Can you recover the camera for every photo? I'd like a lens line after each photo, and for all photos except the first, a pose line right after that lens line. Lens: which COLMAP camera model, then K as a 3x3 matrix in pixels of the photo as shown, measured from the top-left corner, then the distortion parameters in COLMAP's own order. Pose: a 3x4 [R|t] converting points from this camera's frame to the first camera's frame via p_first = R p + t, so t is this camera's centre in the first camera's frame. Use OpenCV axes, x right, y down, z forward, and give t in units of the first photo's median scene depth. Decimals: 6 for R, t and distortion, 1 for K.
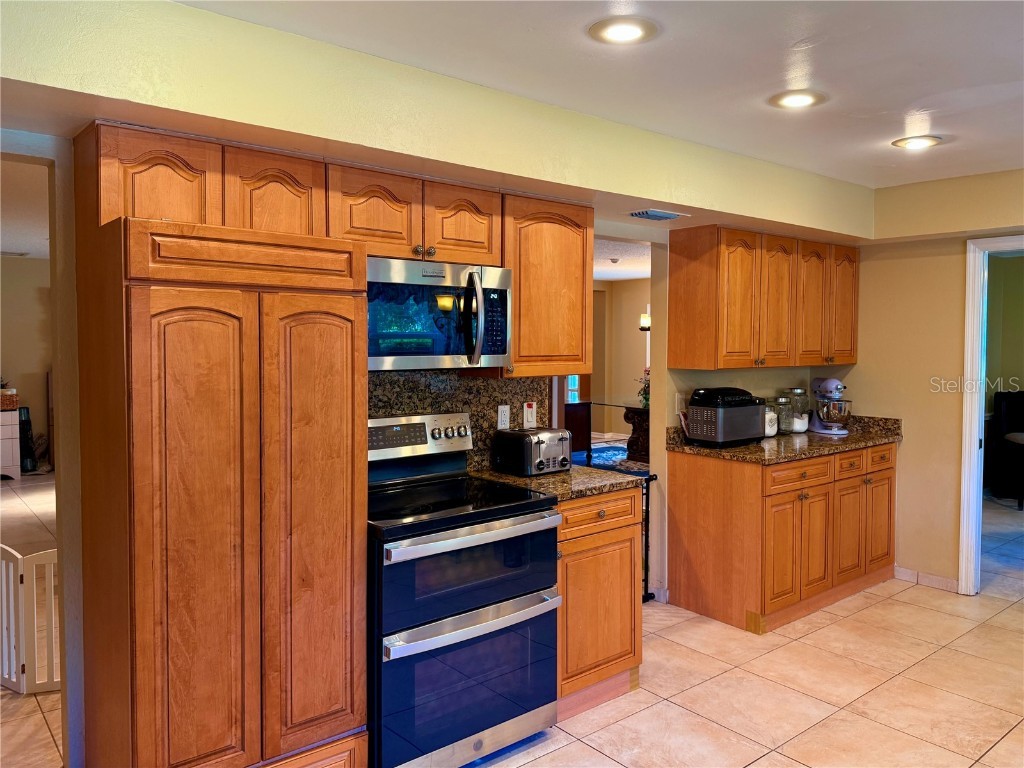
lens RADIAL K [[732.6, 0, 512.7], [0, 732.6, 379.3], [0, 0, 1]] dist [0.073744, -0.076039]
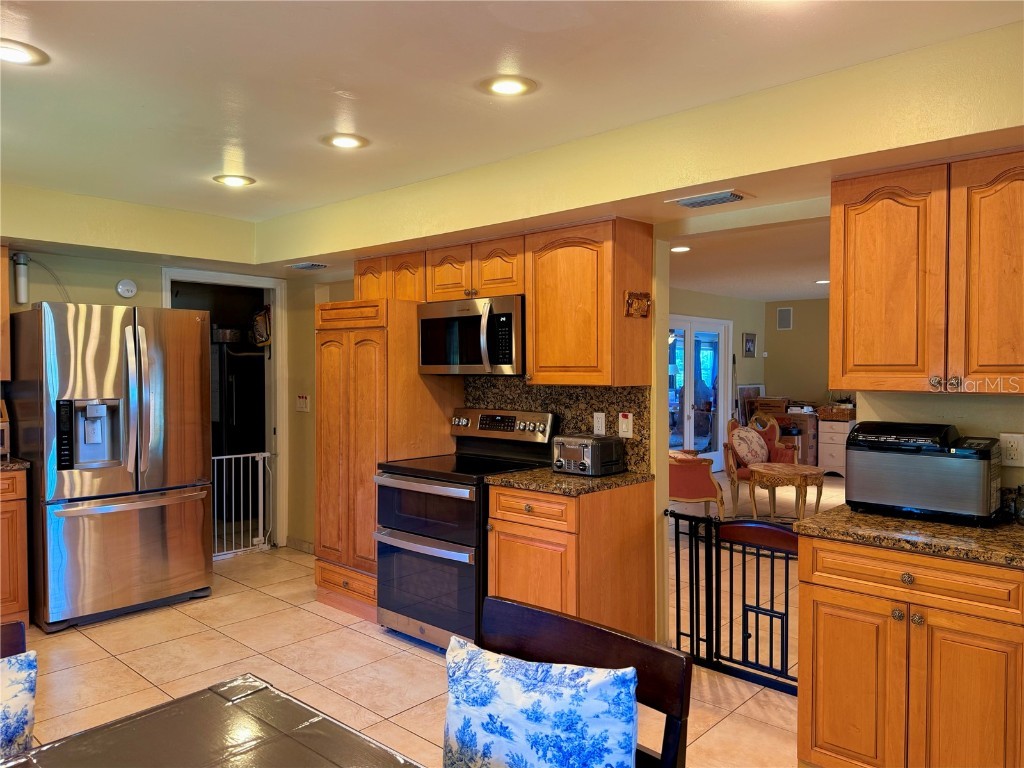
lens RADIAL K [[732.6, 0, 513.0], [0, 732.6, 386.0], [0, 0, 1]] dist [0.073744, -0.076039]
pose [[0.142720, 0.019002, -0.989581, 1.081090], [-0.053350, 0.998510, 0.011479, -0.010335], [0.988324, 0.051155, 0.143522, 0.726197]]
